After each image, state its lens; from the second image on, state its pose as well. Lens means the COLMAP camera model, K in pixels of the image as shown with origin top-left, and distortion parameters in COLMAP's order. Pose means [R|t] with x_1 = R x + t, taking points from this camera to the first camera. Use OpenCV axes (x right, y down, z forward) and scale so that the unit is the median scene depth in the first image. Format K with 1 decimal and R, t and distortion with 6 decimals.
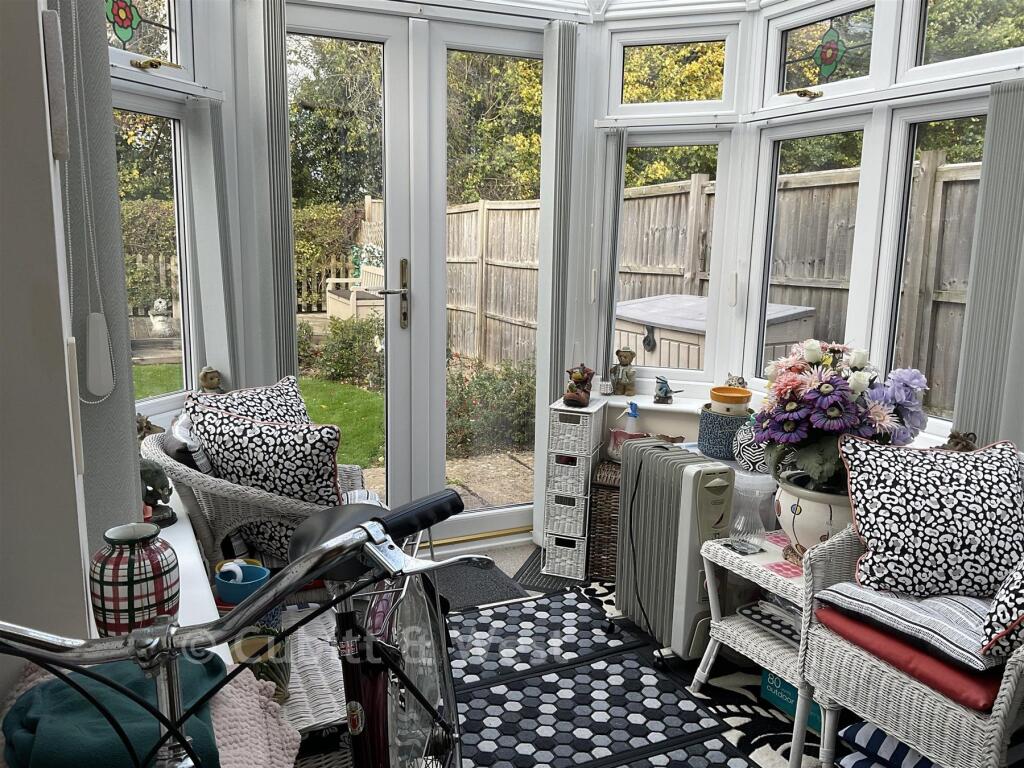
lens RADIAL K [[856.6, 0, 513.5], [0, 856.6, 387.9], [0, 0, 1]] dist [0.052257, -0.001466]
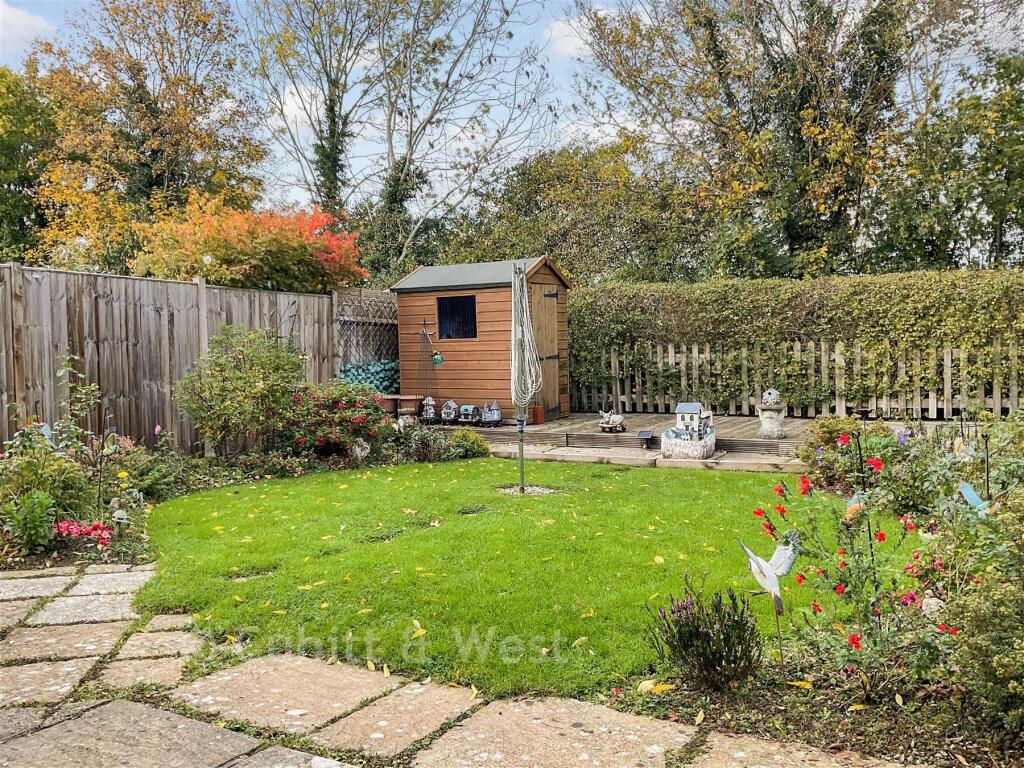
lens RADIAL K [[856.6, 0, 511.9], [0, 856.6, 386.4], [0, 0, 1]] dist [0.052257, -0.001466]
pose [[0.573741, -0.007707, -0.819000, 0.076440], [-0.117733, 0.988795, -0.091782, -0.006613], [0.810531, 0.149082, 0.566405, 0.325607]]
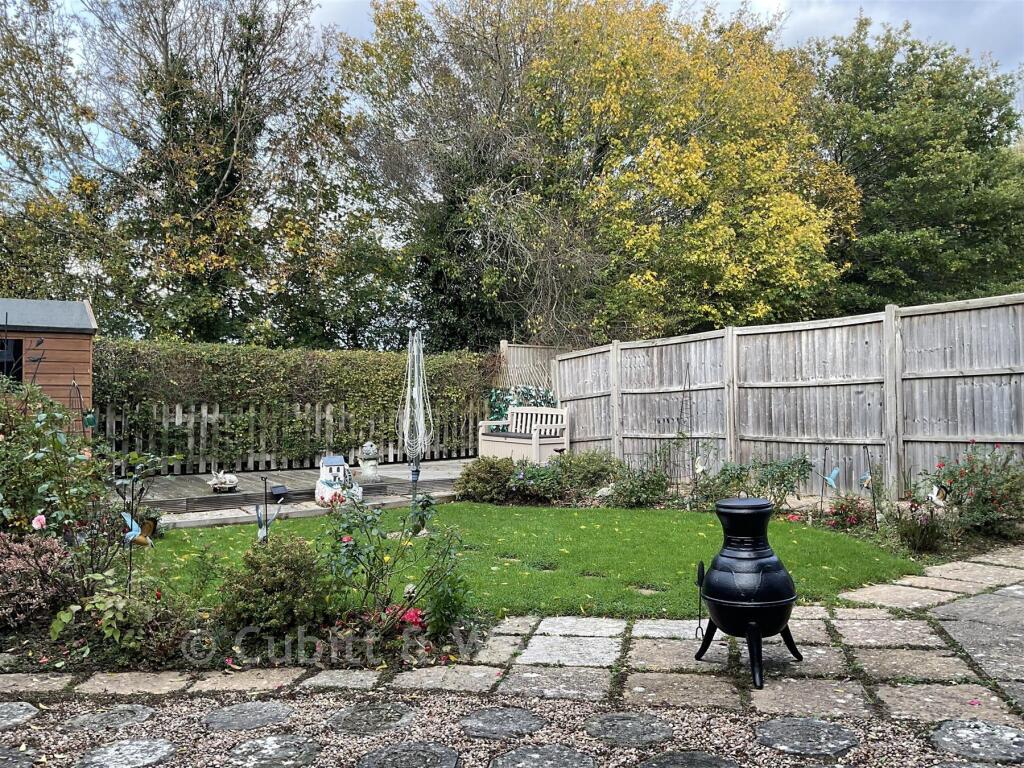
lens RADIAL K [[856.6, 0, 511.2], [0, 856.6, 383.5], [0, 0, 1]] dist [0.052257, -0.001466]
pose [[0.983118, -0.032471, 0.180066, -0.367741], [0.068546, 0.977818, -0.197921, 0.025788], [-0.169645, 0.206922, 0.963537, 0.051859]]
